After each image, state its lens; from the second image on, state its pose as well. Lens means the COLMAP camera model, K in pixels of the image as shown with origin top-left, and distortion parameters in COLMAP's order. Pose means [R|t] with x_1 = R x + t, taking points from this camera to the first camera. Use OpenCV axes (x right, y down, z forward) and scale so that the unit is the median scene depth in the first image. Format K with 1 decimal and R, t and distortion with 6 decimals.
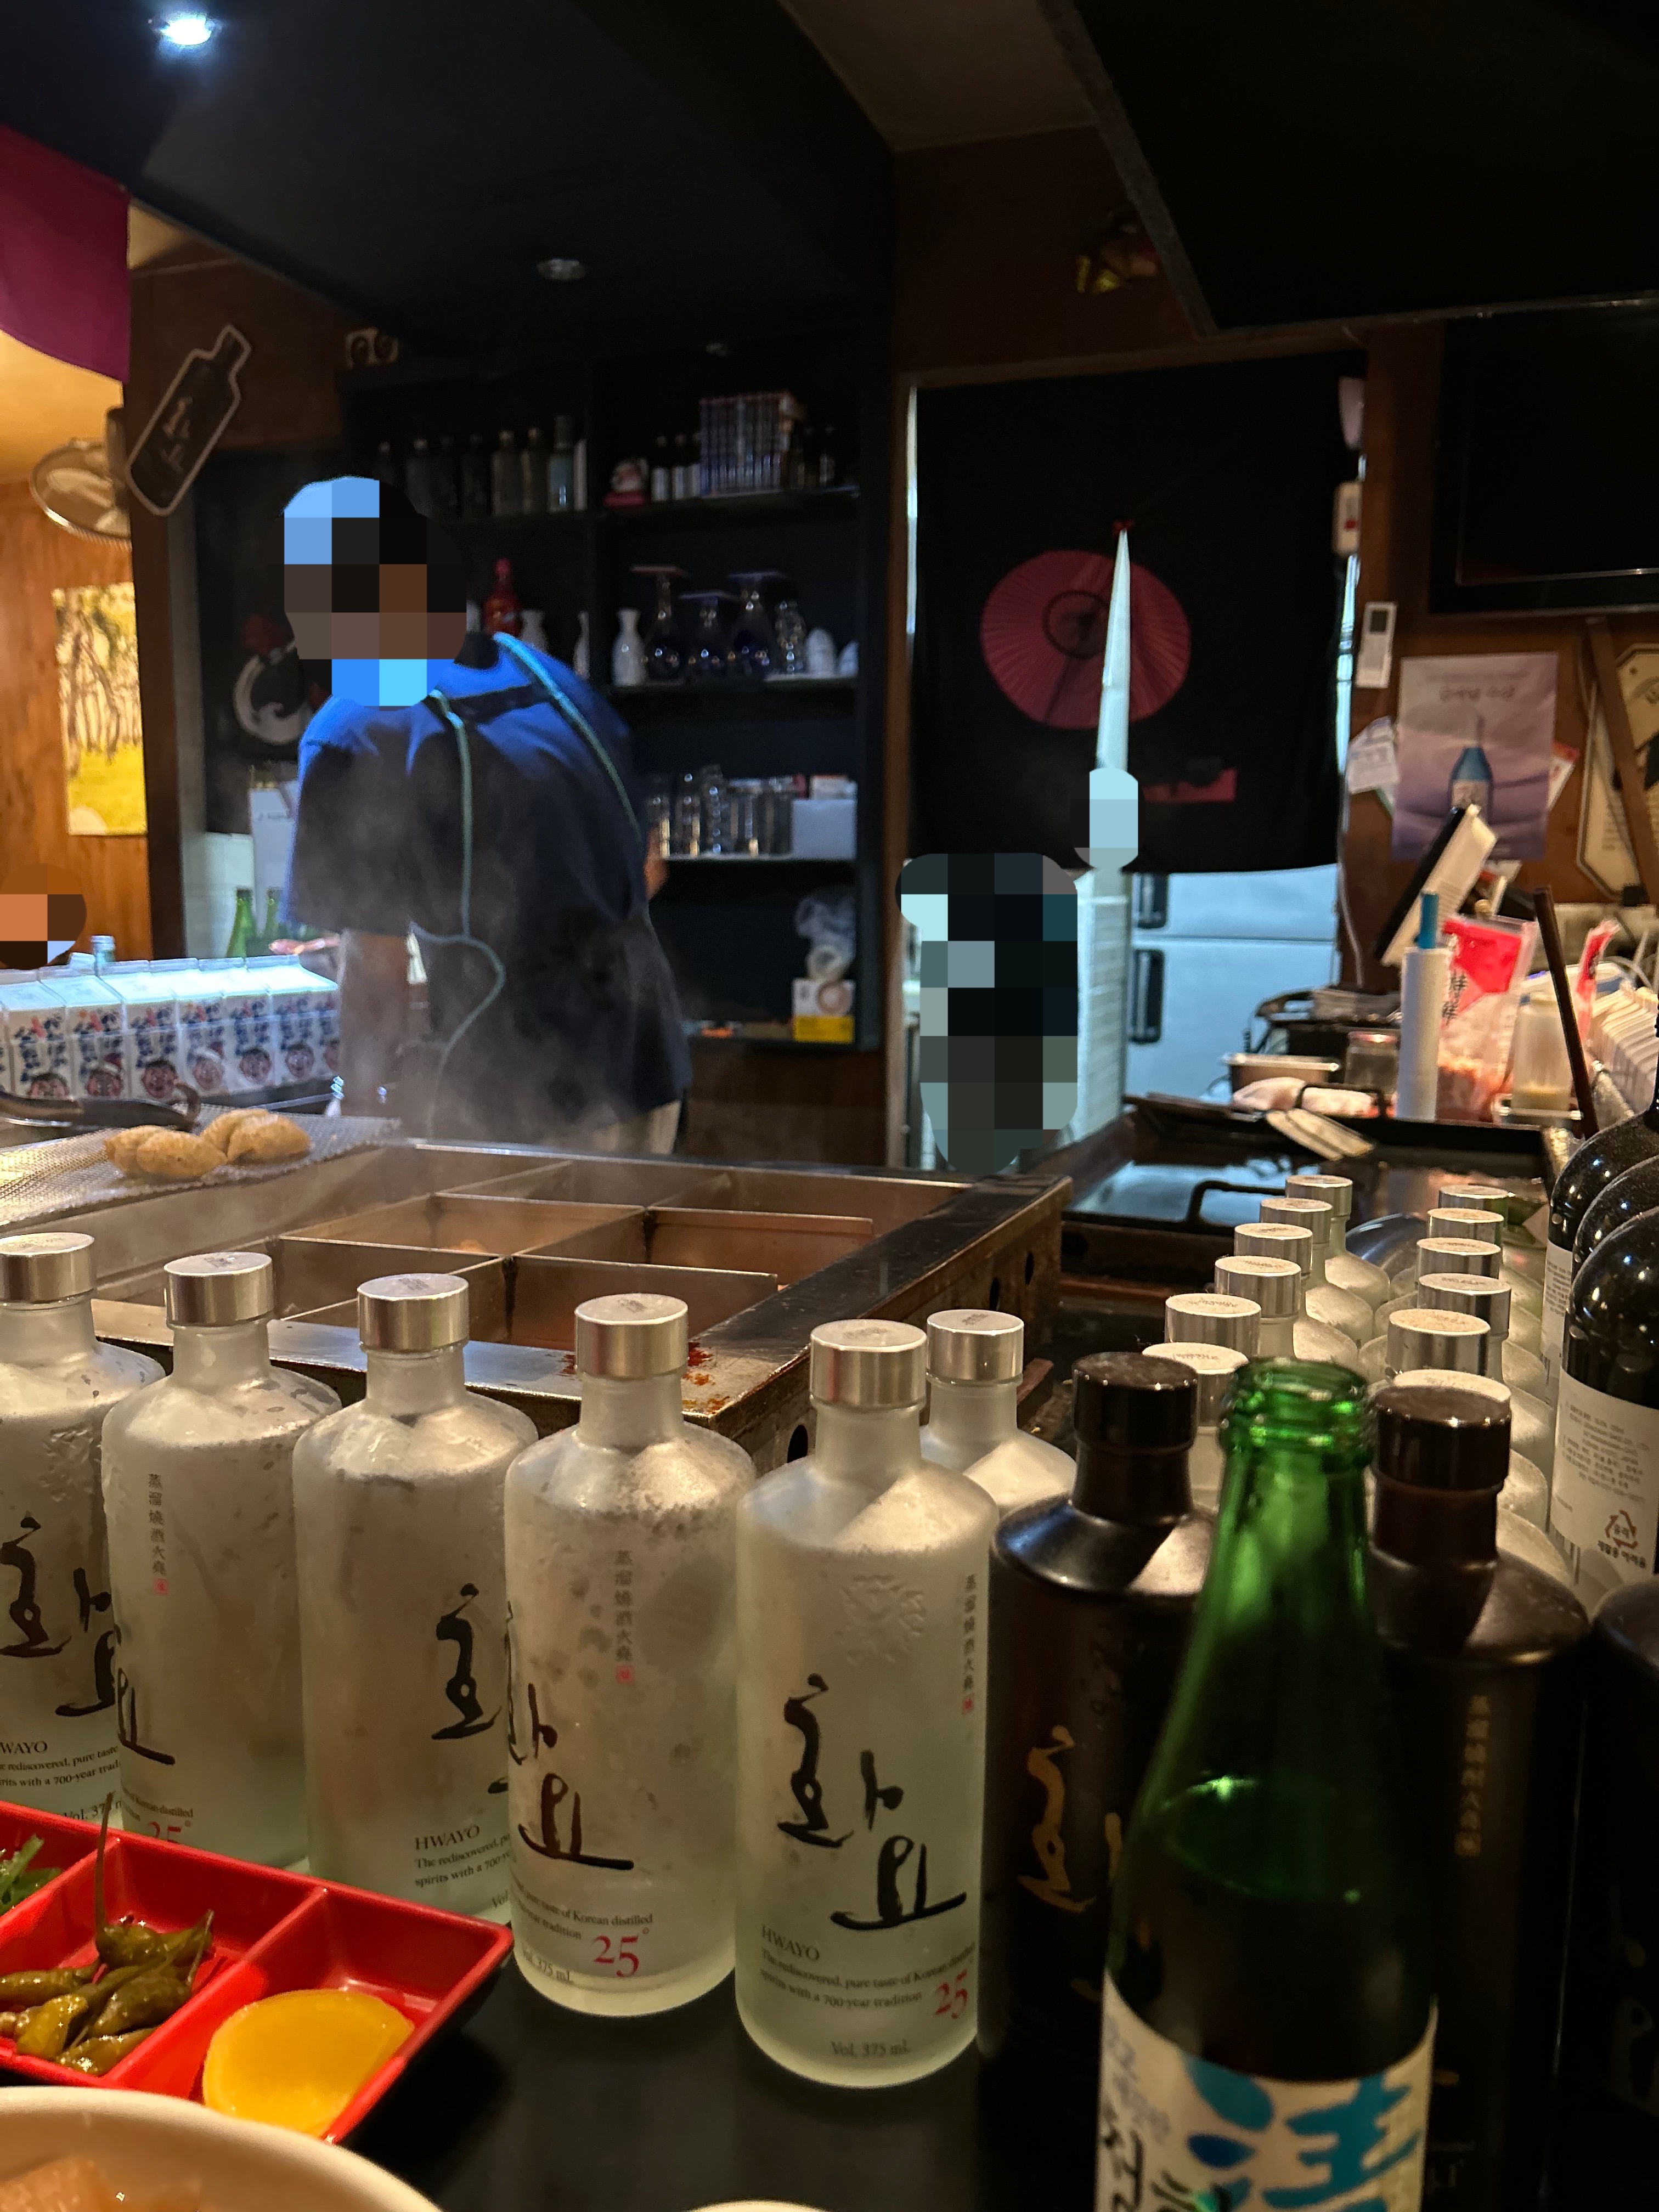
lens RADIAL K [[1659.5, 0, 816.9], [0, 1659.5, 1144.6], [0, 0, 1]] dist [0.028493, -0.029542]
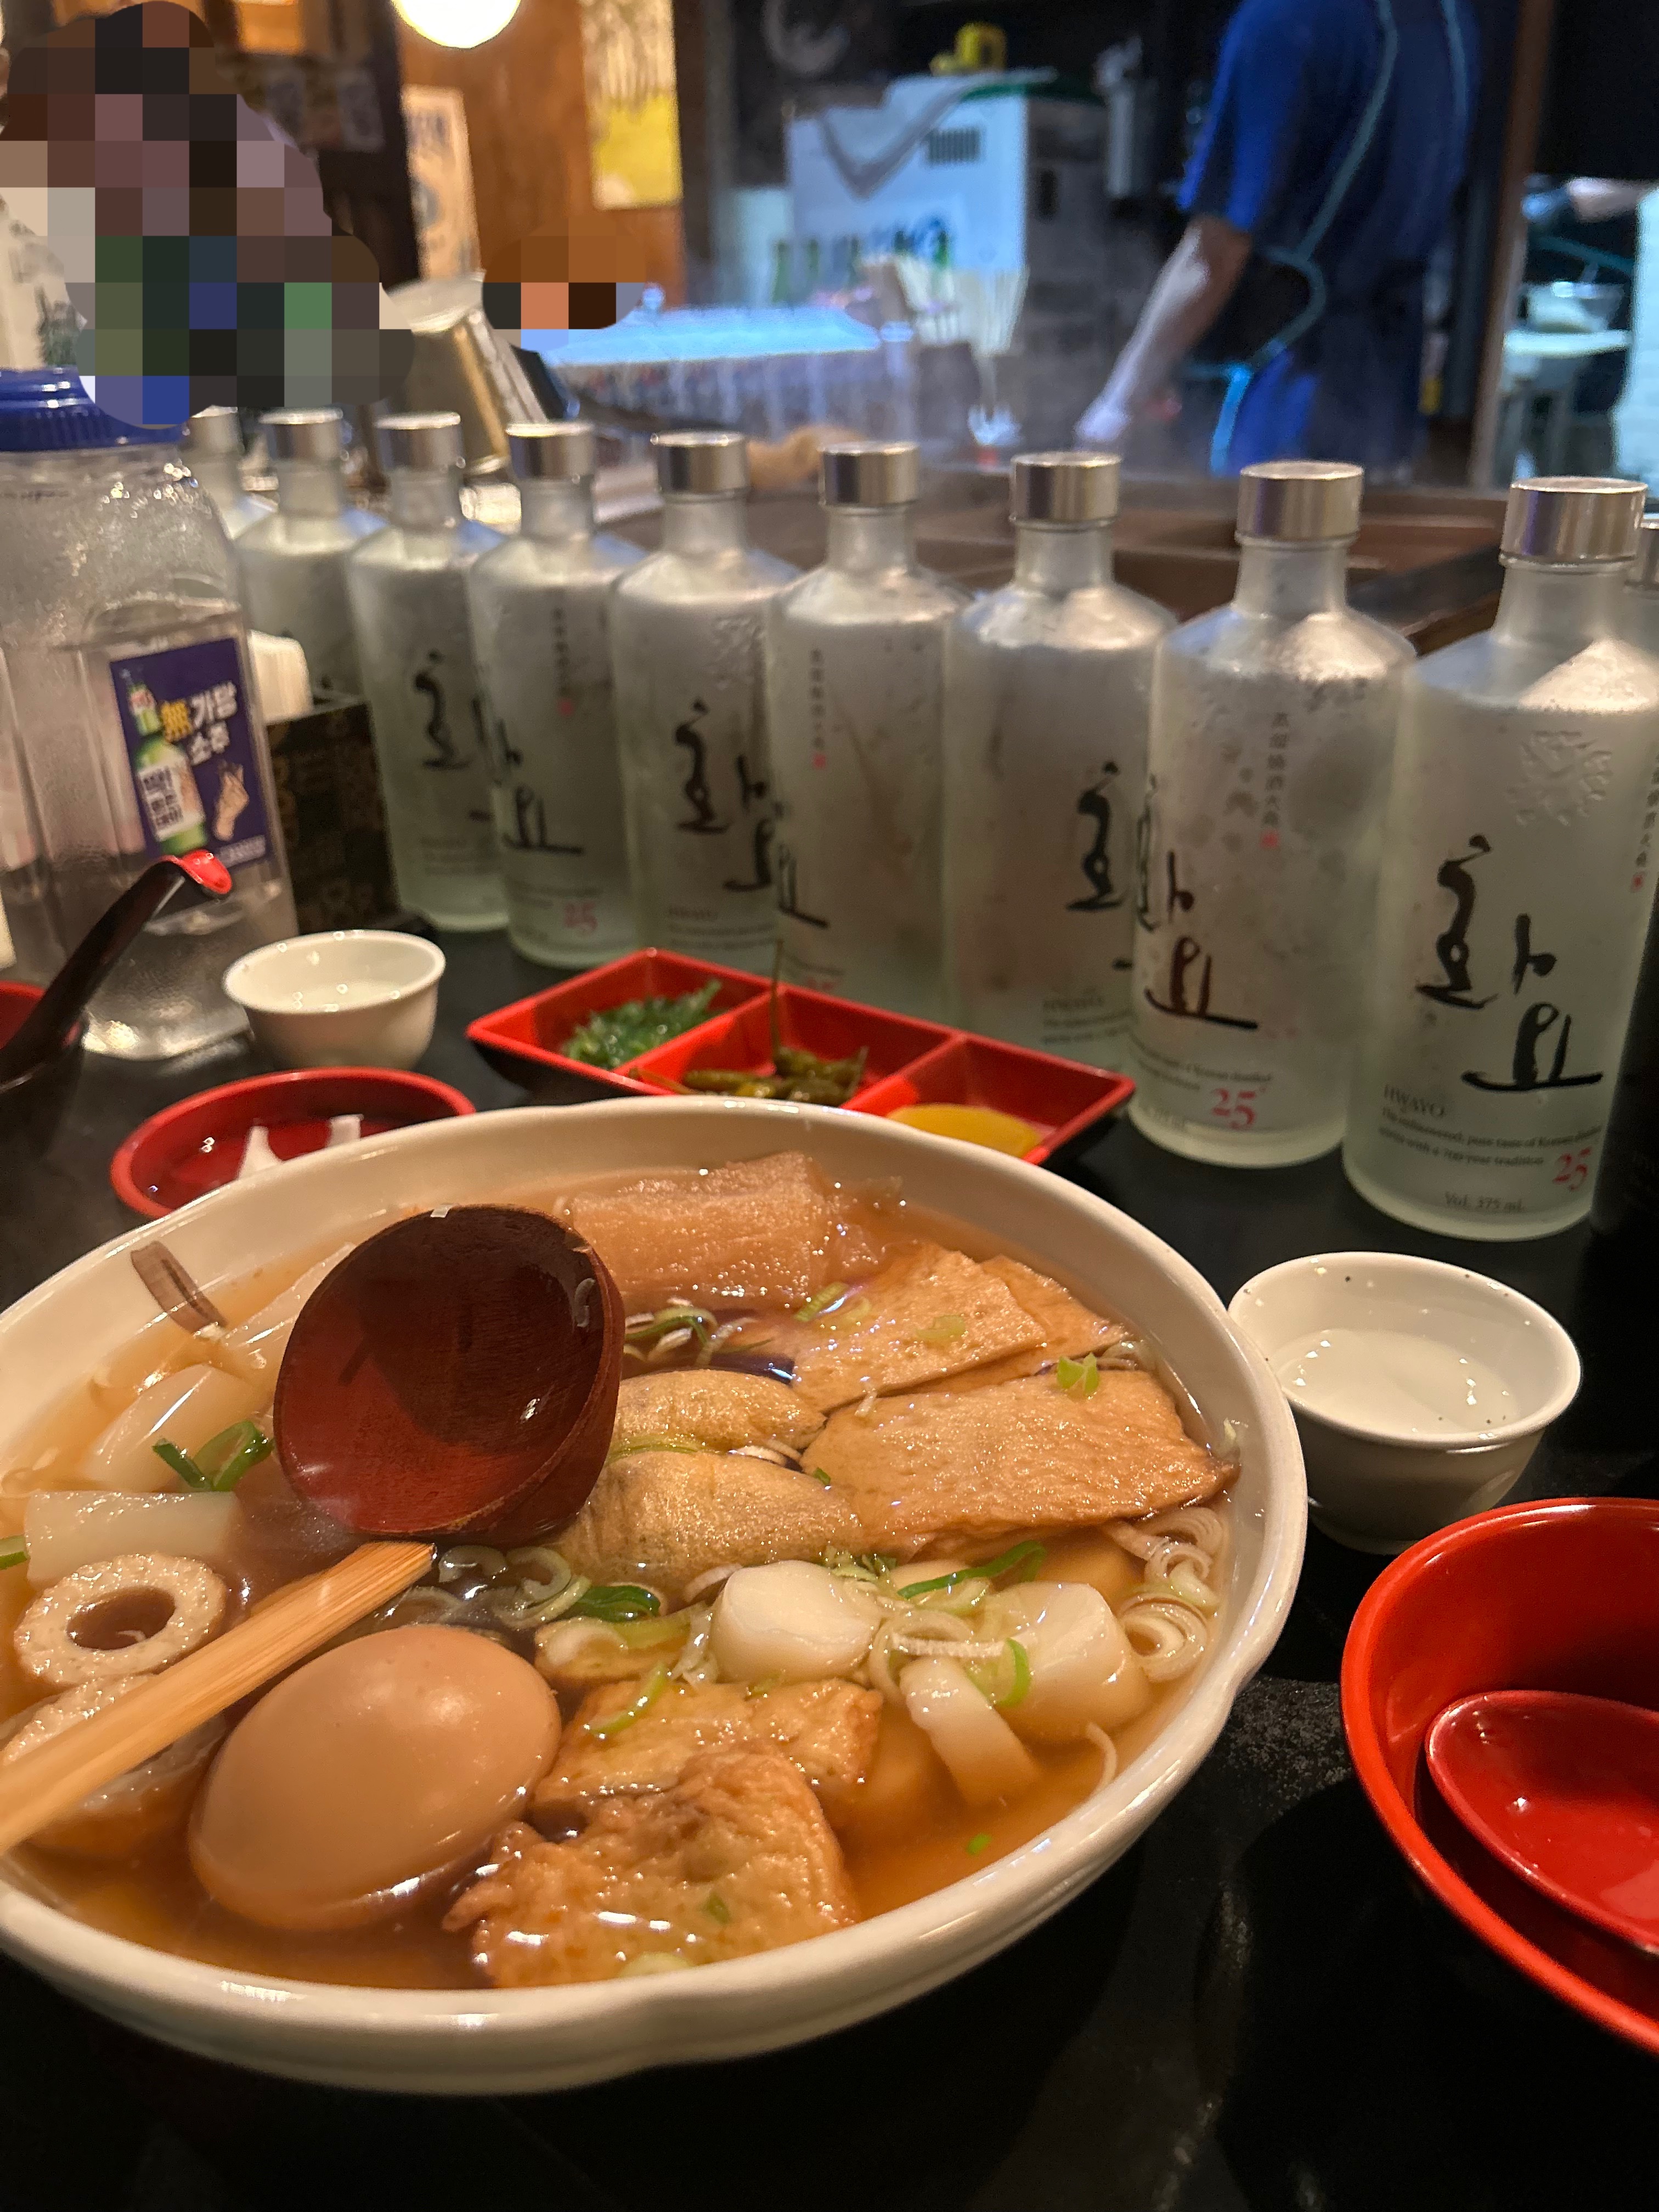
lens RADIAL K [[1659.5, 0, 809.1], [0, 1659.5, 1156.5], [0, 0, 1]] dist [0.028493, -0.029542]
pose [[0.959512, 0.094661, -0.265284, -0.089339], [-0.009781, 0.952465, 0.304490, 0.179332], [0.281497, -0.289568, 0.914828, -0.059364]]
